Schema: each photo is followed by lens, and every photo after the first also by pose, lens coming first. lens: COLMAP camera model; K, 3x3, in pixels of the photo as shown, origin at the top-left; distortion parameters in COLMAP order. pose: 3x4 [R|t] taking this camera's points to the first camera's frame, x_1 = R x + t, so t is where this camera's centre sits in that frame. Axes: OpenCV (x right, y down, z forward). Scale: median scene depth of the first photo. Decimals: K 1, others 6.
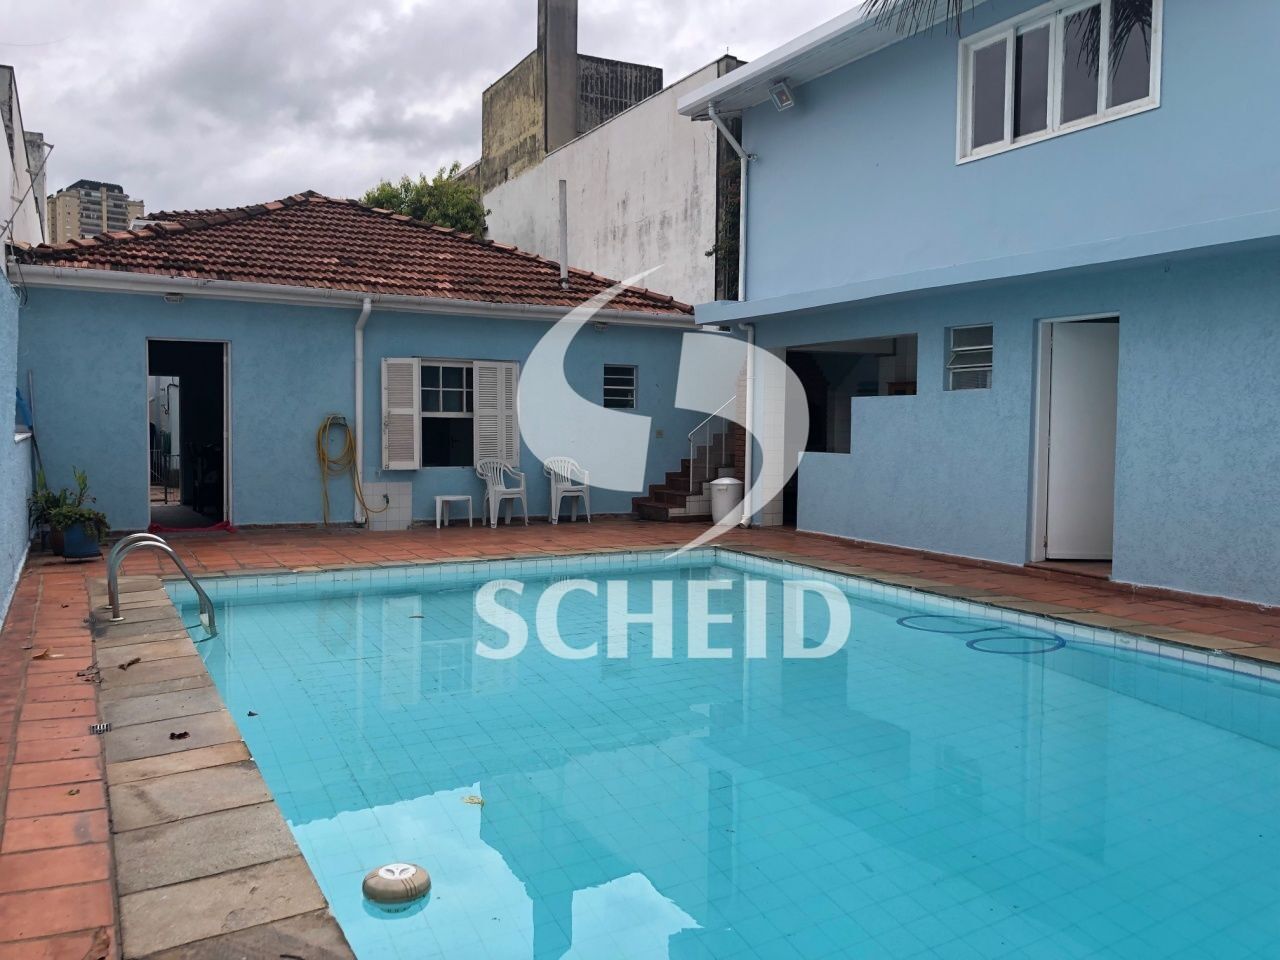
lens RADIAL K [[1054.7, 0, 645.8], [0, 1054.7, 472.4], [0, 0, 1]] dist [0.040004, -0.041126]
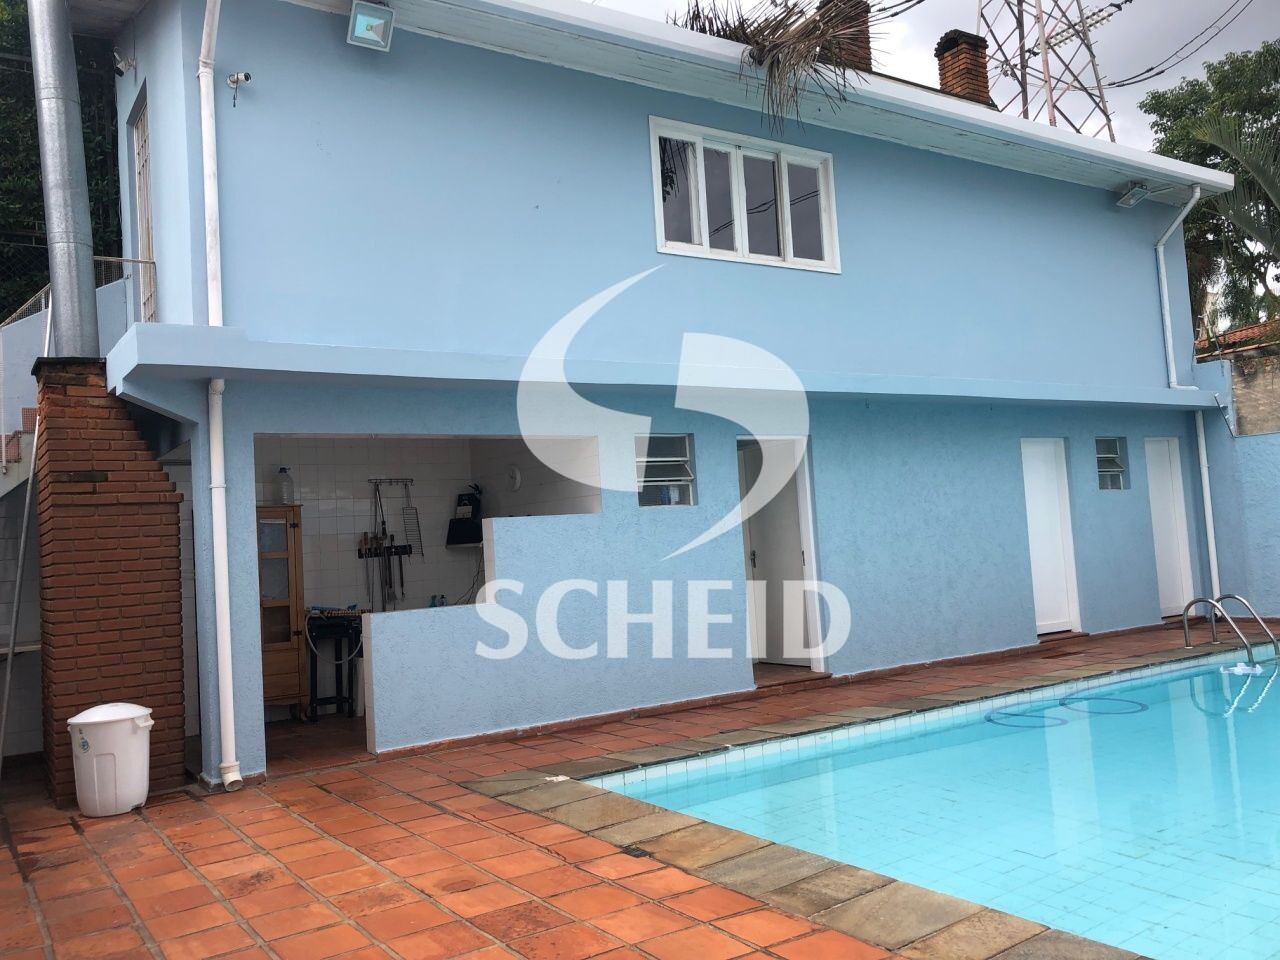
lens RADIAL K [[1054.7, 0, 619.8], [0, 1054.7, 468.2], [0, 0, 1]] dist [0.040004, -0.041126]
pose [[-0.088464, 0.066785, 0.993838, -0.650394], [0.107133, 0.992600, -0.057165, -0.074391], [-0.990301, 0.101416, -0.094964, 1.309015]]
